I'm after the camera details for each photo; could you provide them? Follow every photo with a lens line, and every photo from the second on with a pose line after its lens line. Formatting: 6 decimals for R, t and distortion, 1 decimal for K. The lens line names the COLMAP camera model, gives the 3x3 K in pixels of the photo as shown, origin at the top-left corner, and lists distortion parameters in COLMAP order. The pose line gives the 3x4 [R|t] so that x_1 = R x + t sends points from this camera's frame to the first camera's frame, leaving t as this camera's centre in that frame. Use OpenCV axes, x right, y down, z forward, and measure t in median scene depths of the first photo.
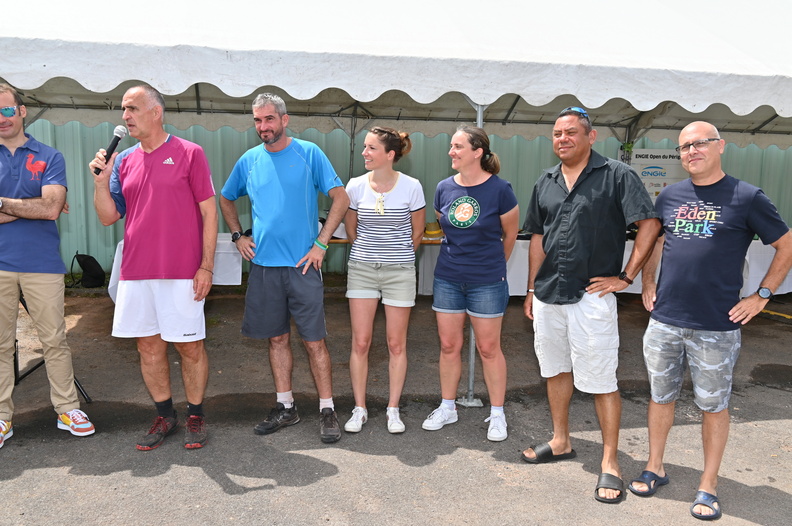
lens RADIAL K [[693.5, 0, 388.0], [0, 693.5, 255.9], [0, 0, 1]] dist [0.016972, 0.010917]
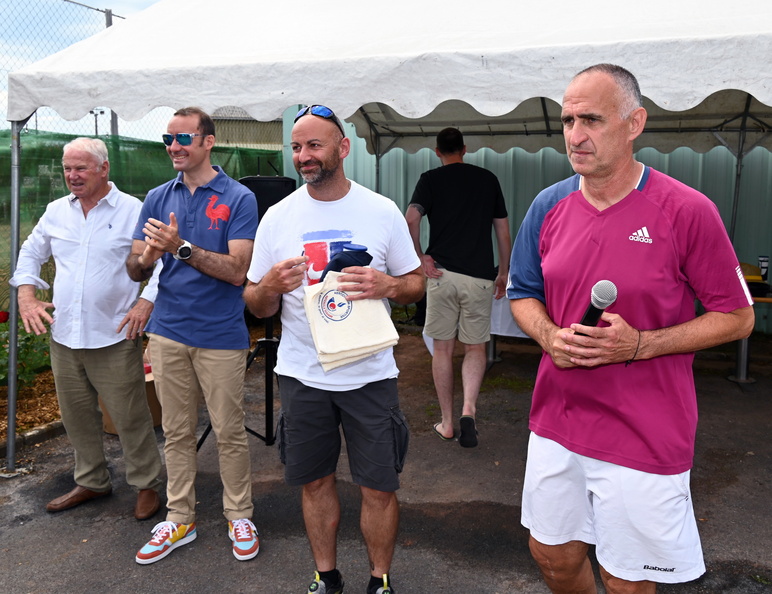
lens RADIAL K [[735.5, 0, 416.9], [0, 735.5, 253.3], [0, 0, 1]] dist [0.005788, 0.000000]
pose [[0.876299, 0.032411, -0.480677, 0.039166], [-0.051674, 0.998302, -0.026892, -0.023858], [0.478989, 0.048404, 0.876485, 0.118589]]
